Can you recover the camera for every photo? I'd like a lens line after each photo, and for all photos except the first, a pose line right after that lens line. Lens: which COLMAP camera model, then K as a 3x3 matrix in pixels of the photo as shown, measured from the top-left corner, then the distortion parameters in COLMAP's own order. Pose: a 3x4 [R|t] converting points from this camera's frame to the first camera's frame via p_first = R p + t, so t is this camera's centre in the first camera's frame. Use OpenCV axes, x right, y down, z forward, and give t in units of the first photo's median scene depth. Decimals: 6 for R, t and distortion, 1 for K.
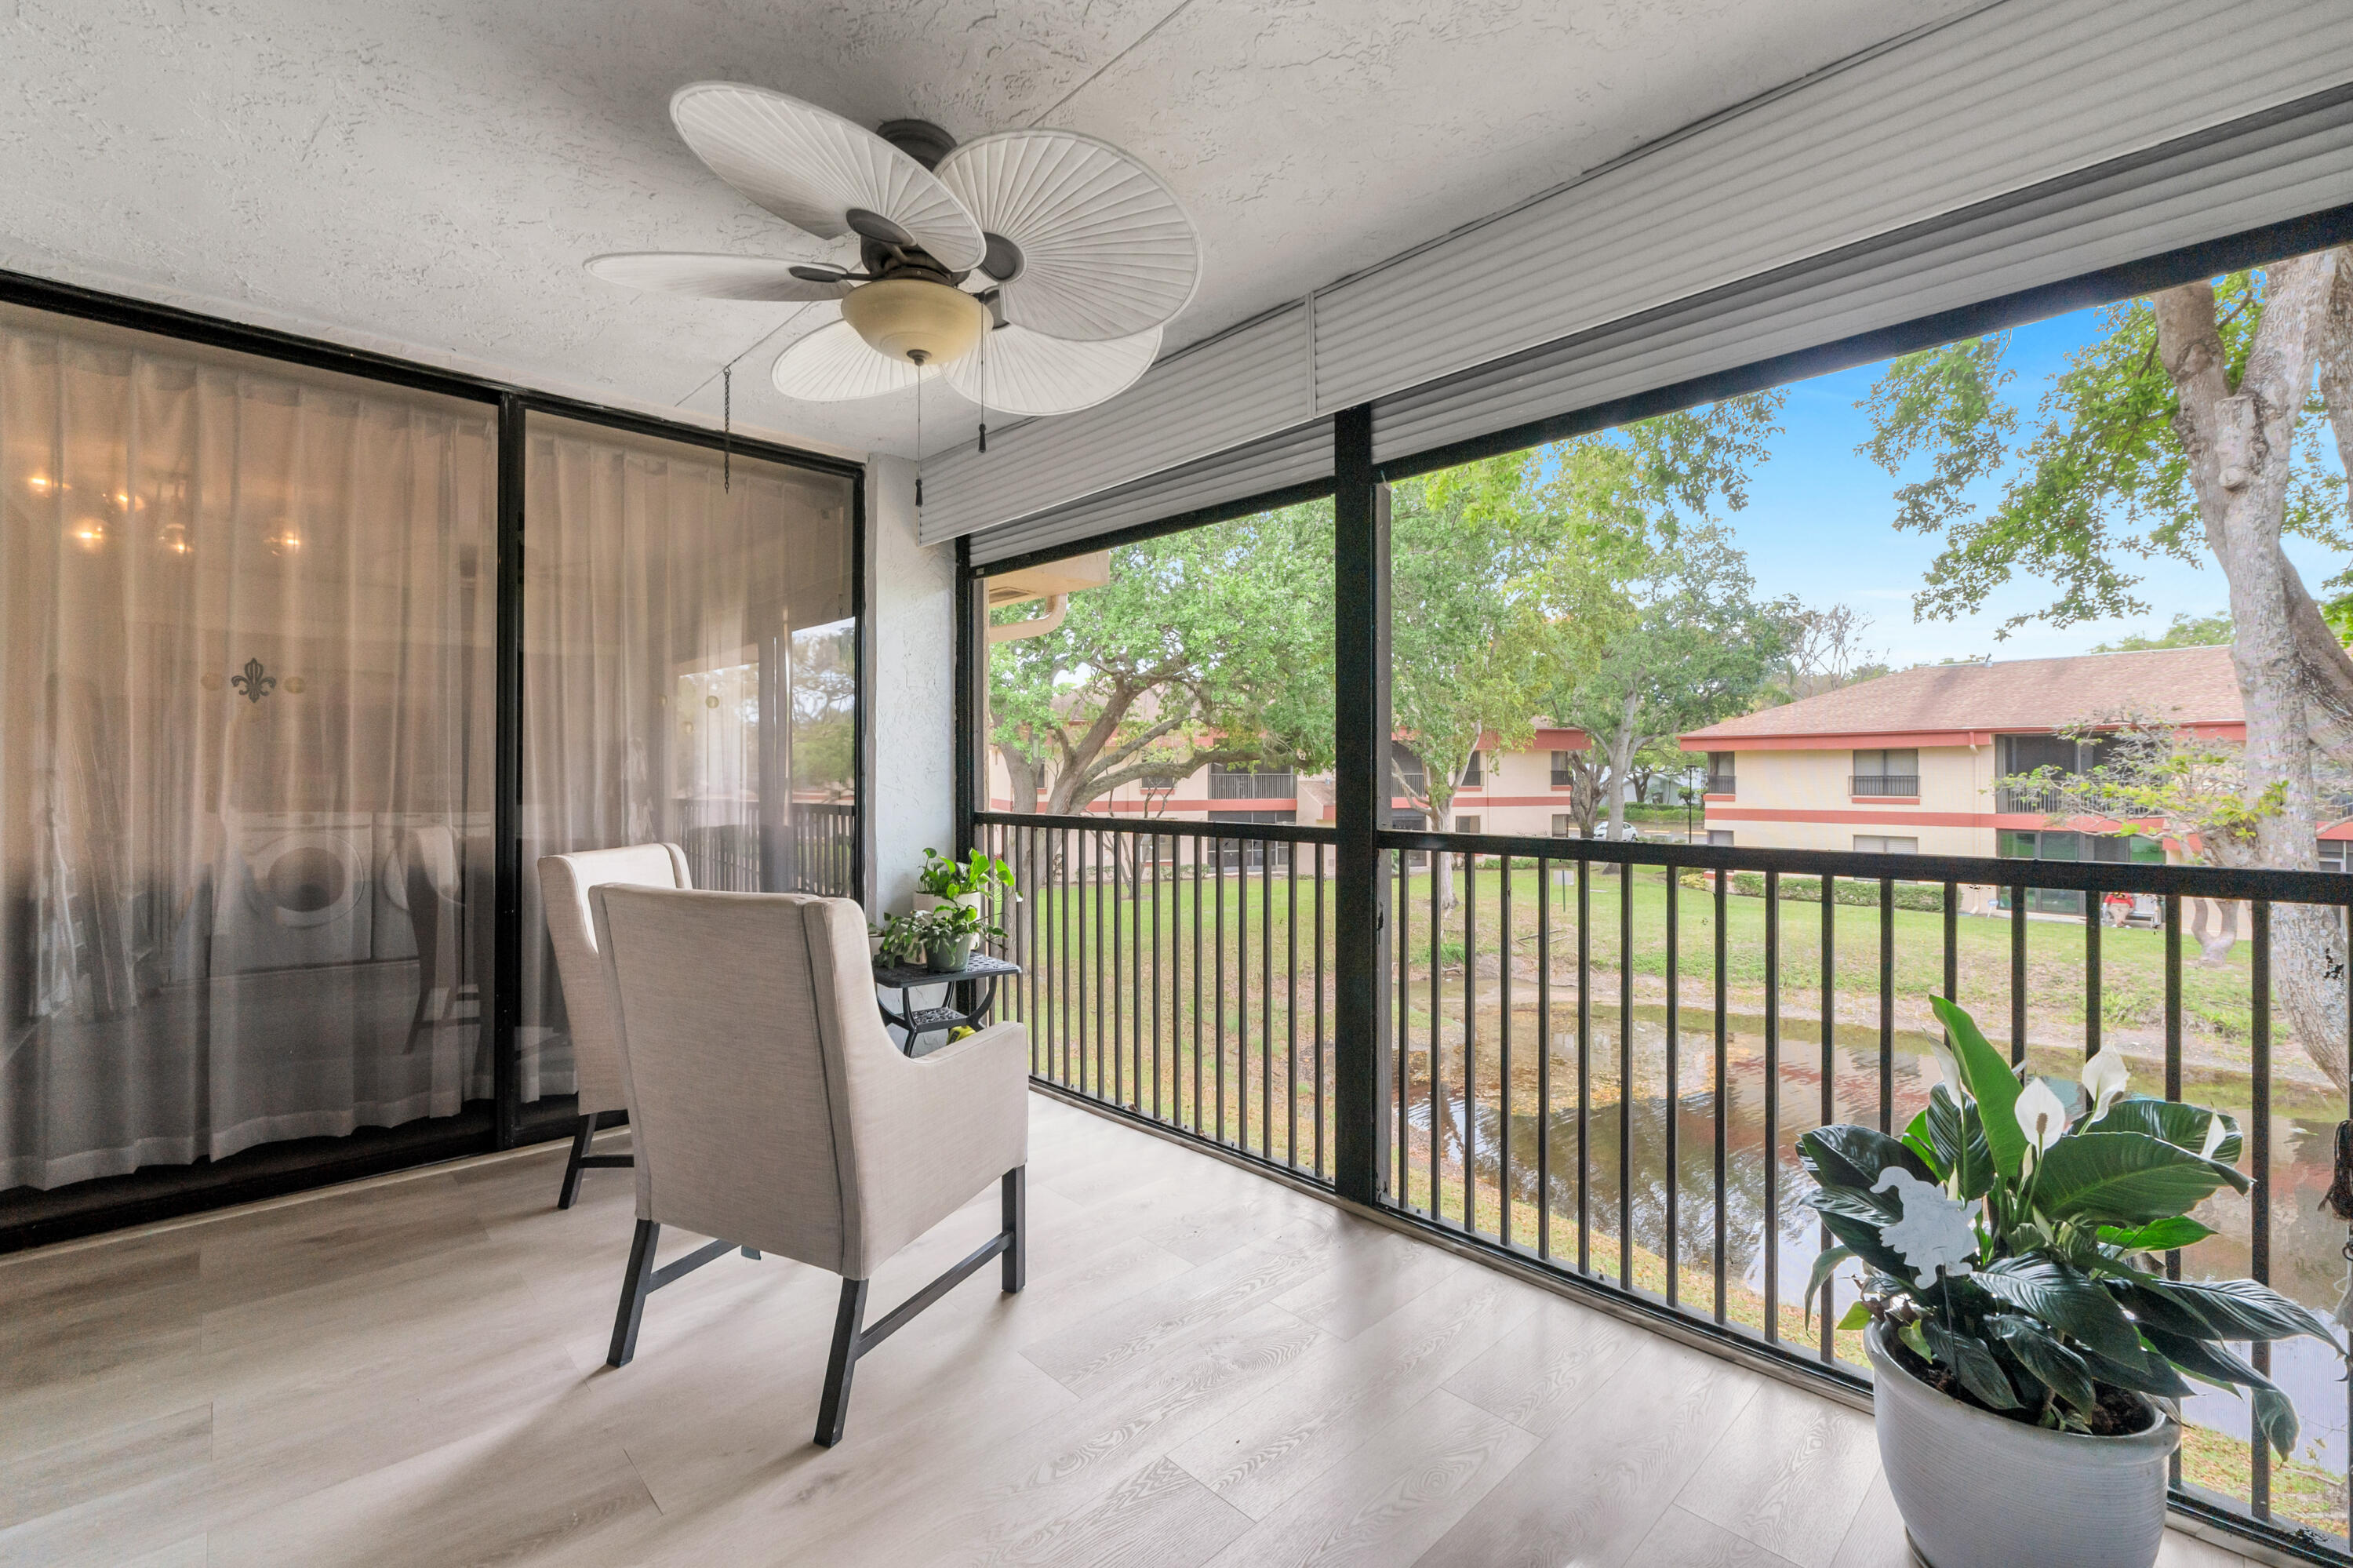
lens RADIAL K [[1006.1, 0, 1171.3], [0, 1006.1, 774.2], [0, 0, 1]] dist [-0.004328, -0.000529]
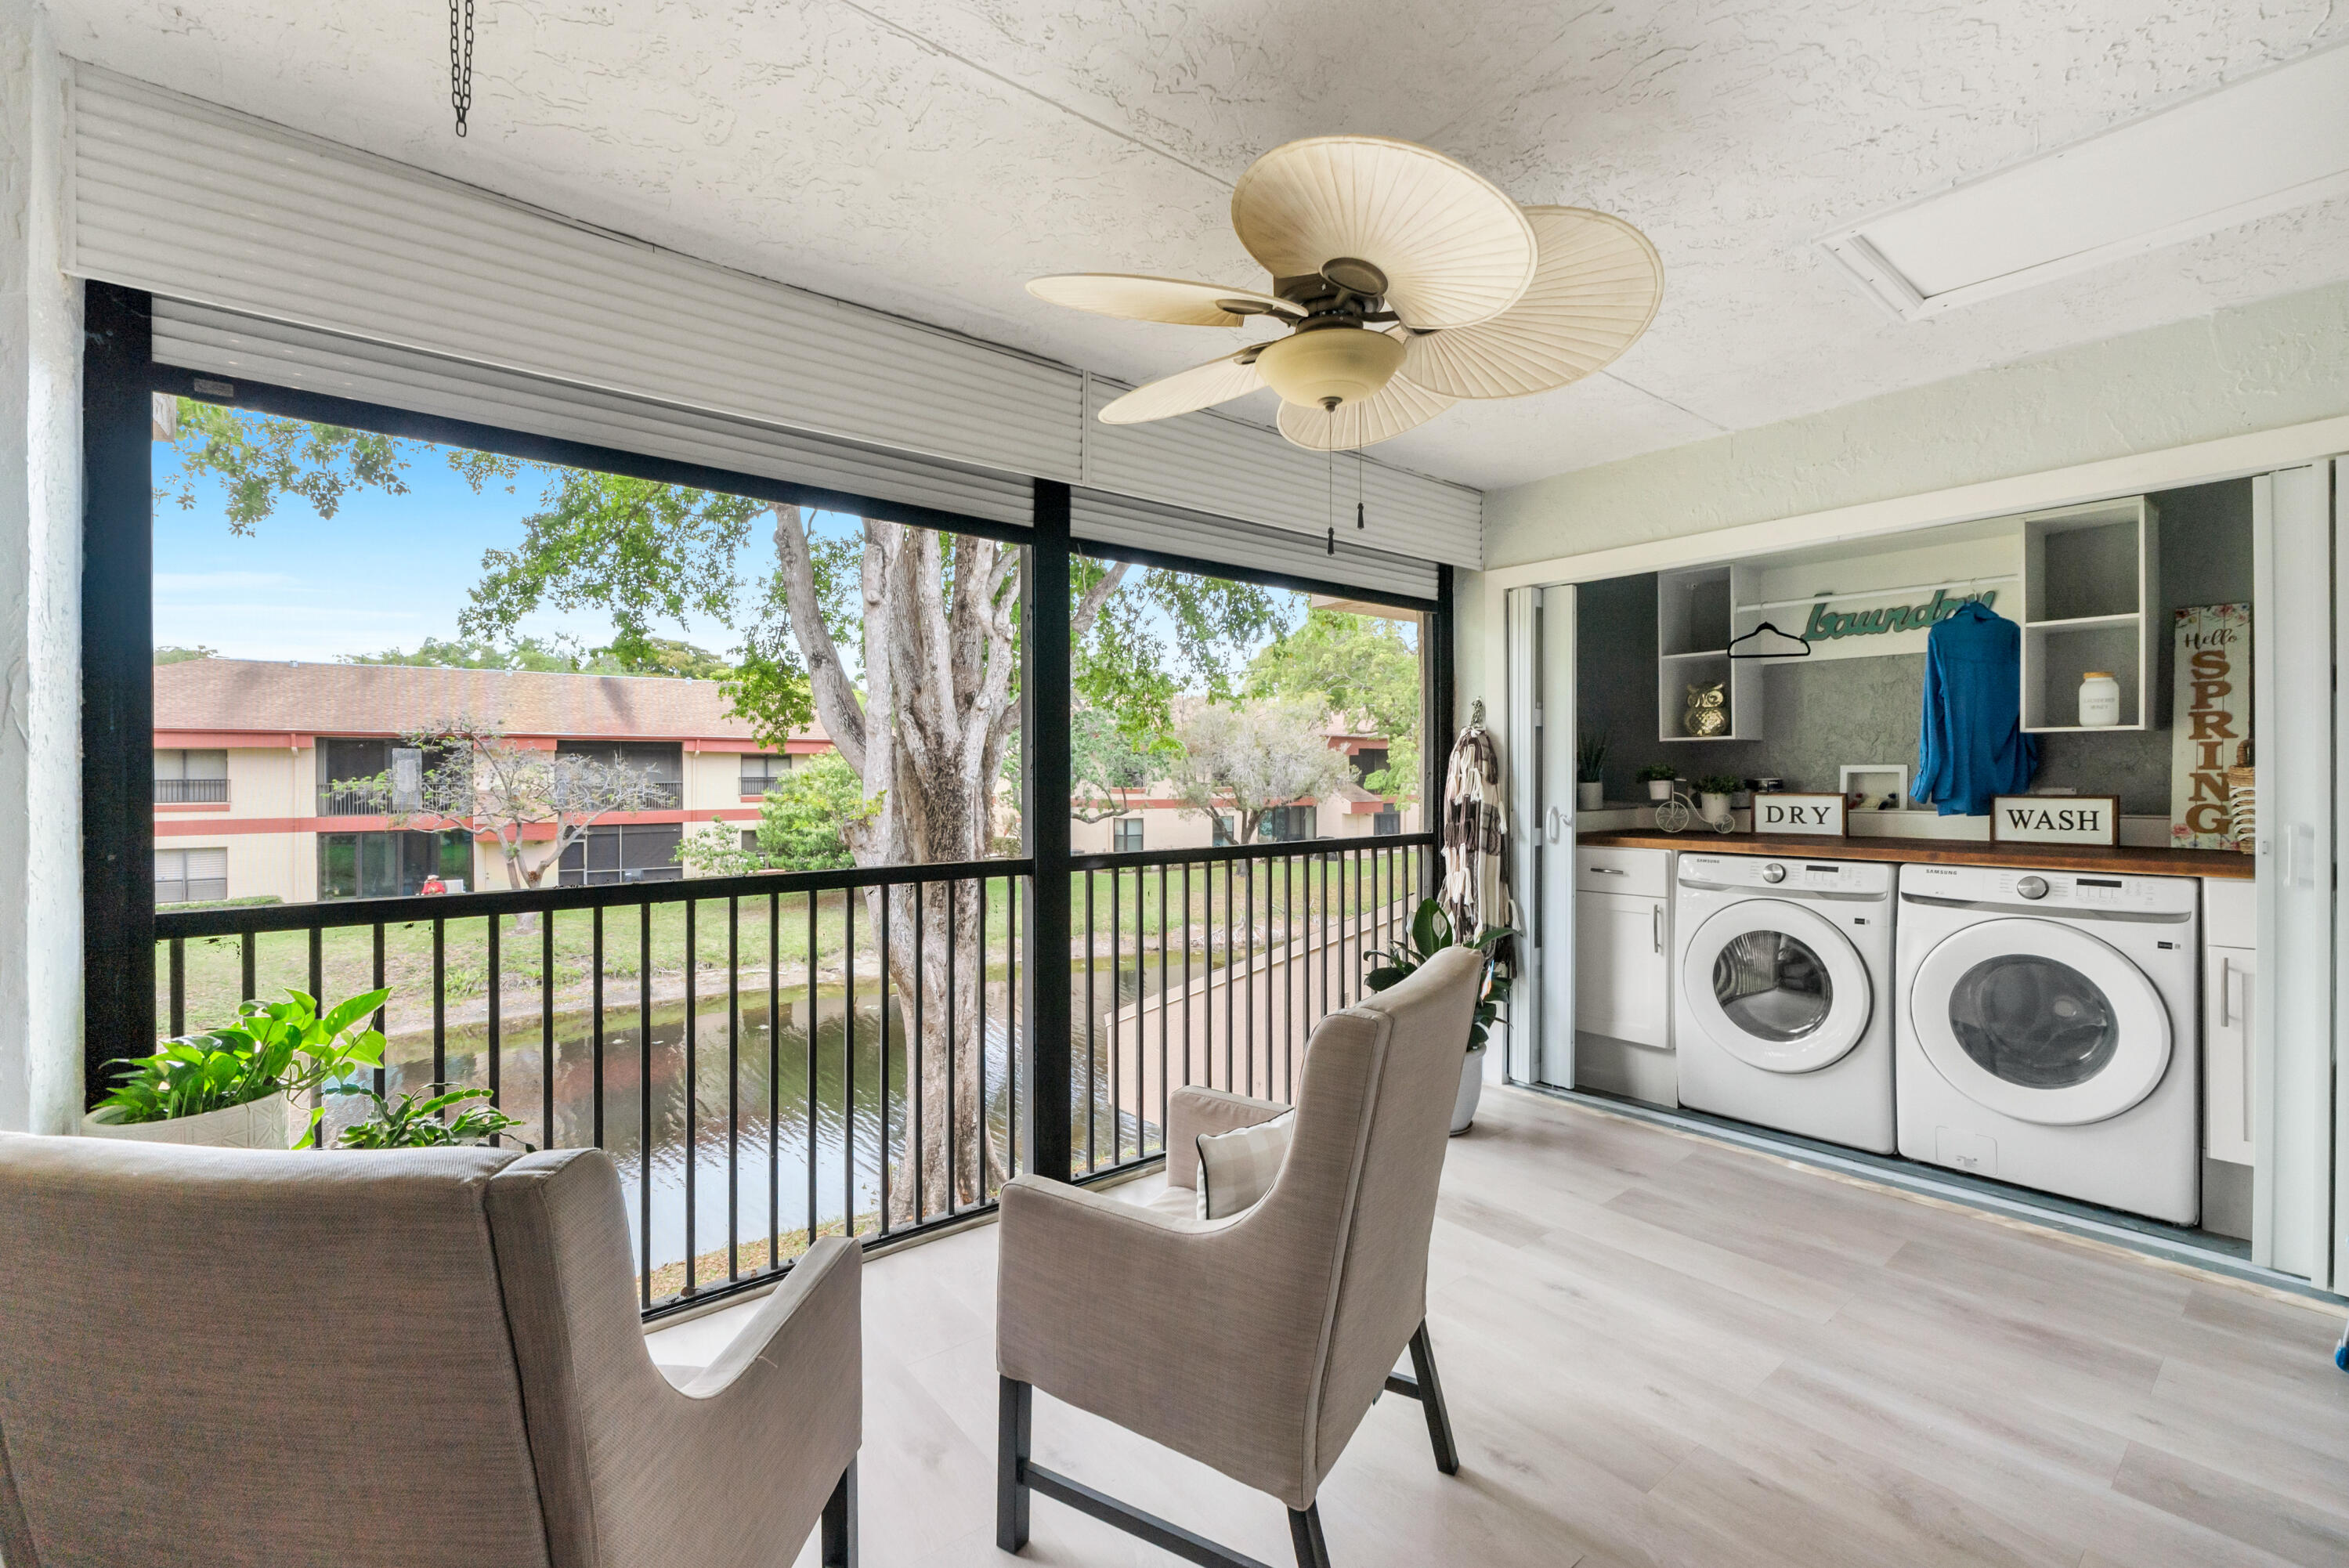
lens RADIAL K [[1004.3, 0, 1169.3], [0, 1004.3, 774.2], [0, 0, 1]] dist [-0.004328, -0.000529]
pose [[0.078055, -0.002221, 0.996947, -0.130852], [0.001245, 0.999997, 0.002131, -0.005688], [-0.996948, 0.001075, 0.078058, 0.113502]]
